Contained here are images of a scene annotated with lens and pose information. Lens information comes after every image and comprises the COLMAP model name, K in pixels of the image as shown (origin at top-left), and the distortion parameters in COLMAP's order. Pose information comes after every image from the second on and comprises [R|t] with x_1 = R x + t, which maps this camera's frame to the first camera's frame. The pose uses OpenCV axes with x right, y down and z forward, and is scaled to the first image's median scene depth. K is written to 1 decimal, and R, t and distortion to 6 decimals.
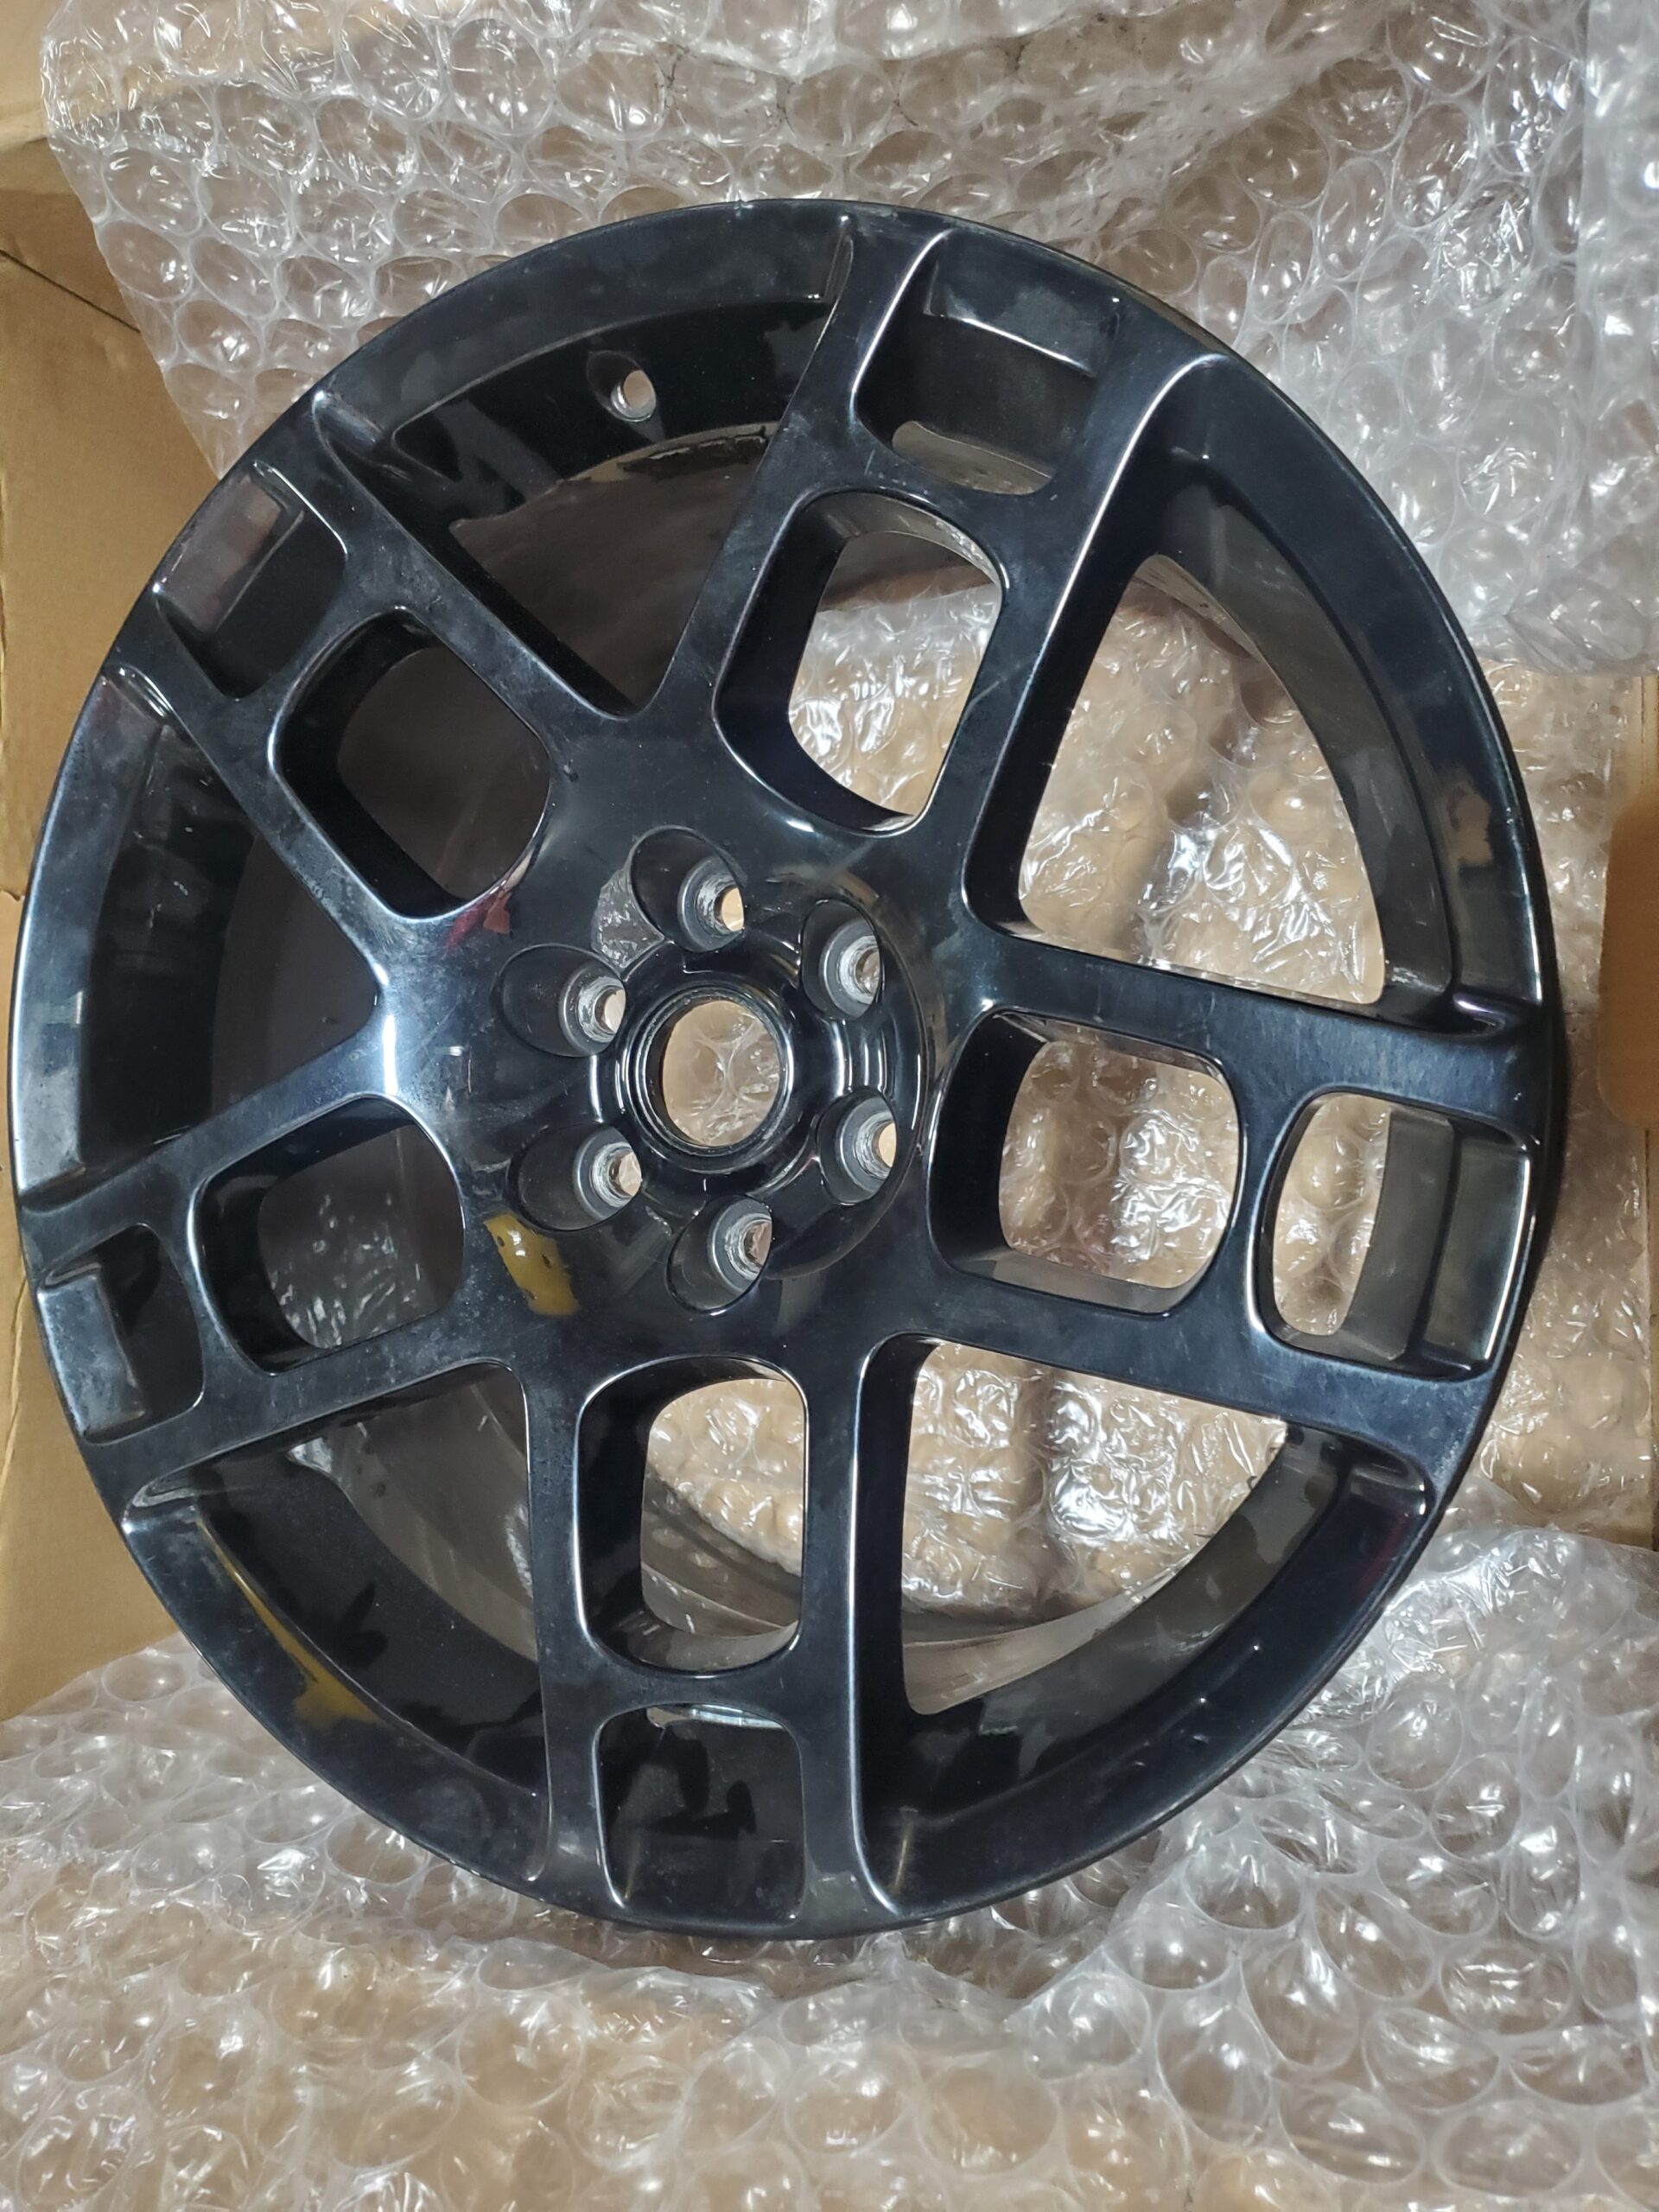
lens RADIAL K [[1679.9, 0, 829.5], [0, 1679.9, 1106.0], [0, 0, 1]] dist [-0.002909, 0.002619]
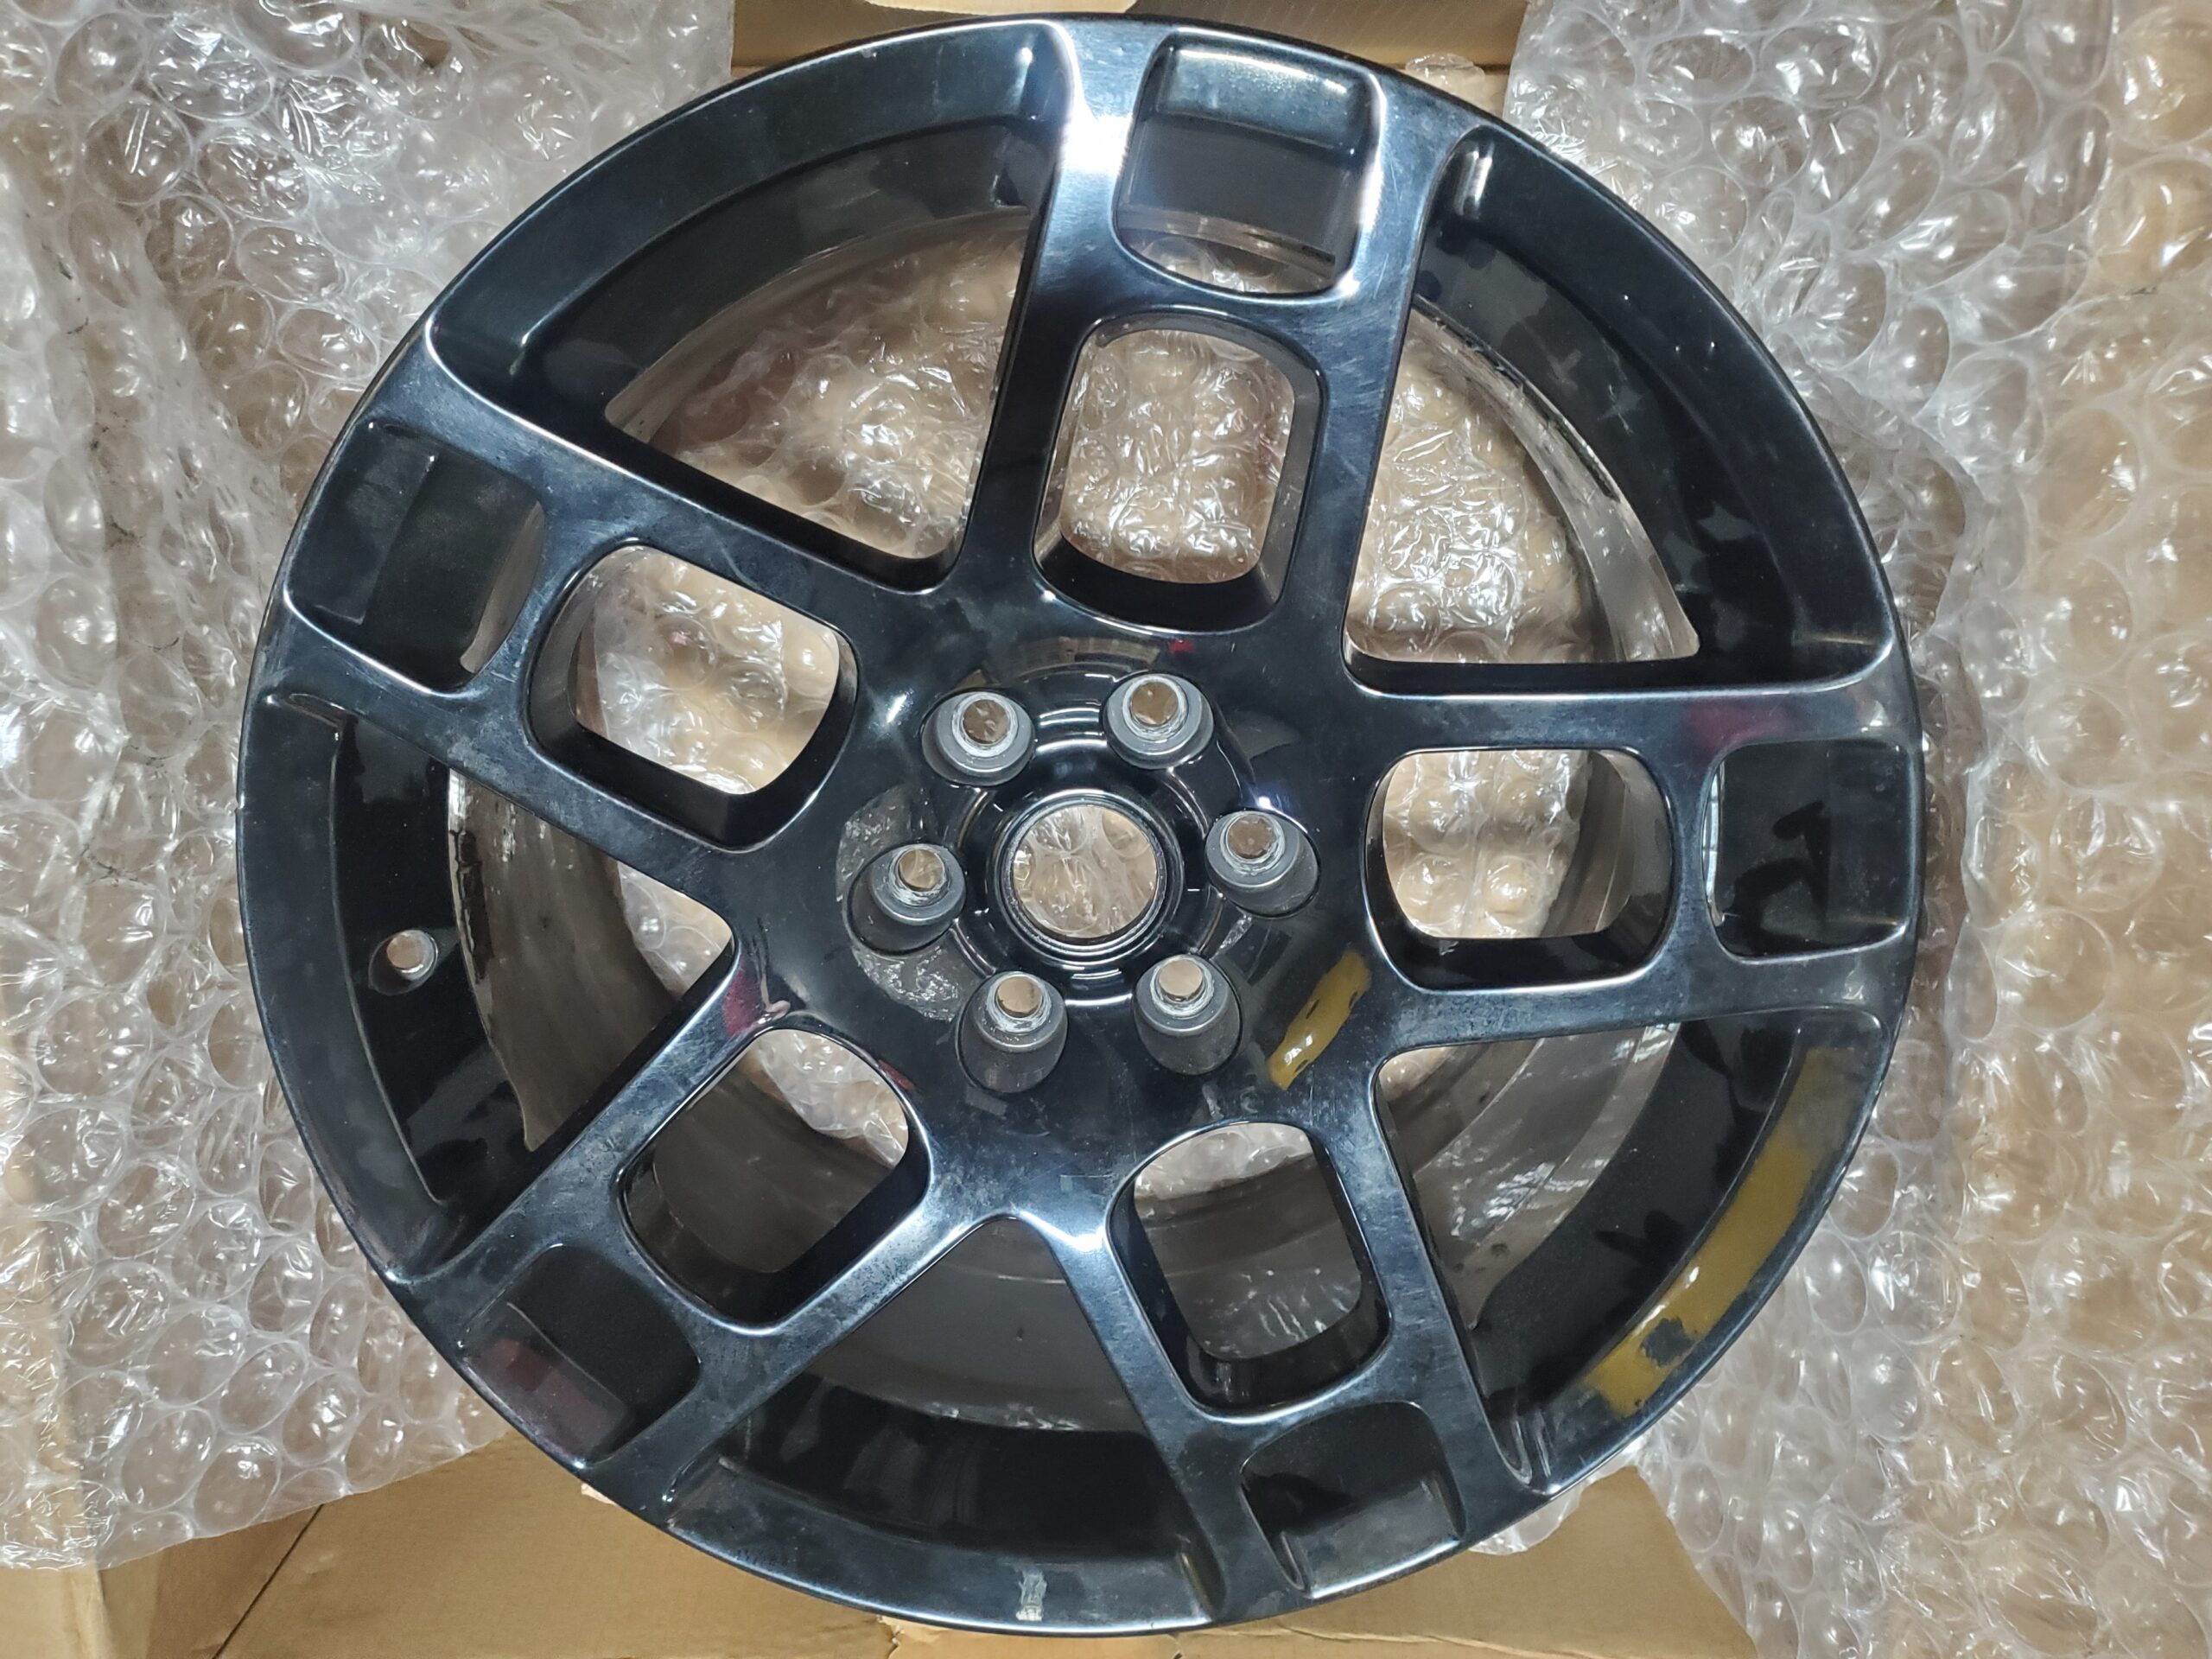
lens RADIAL K [[1659.6, 0, 1088.9], [0, 1659.6, 874.0], [0, 0, 1]] dist [0.011738, 0.005908]
pose [[0.000605, -0.988729, 0.149713, -0.235987], [0.999965, 0.001844, 0.008133, -0.027289], [-0.008318, 0.149703, 0.988696, -0.003494]]
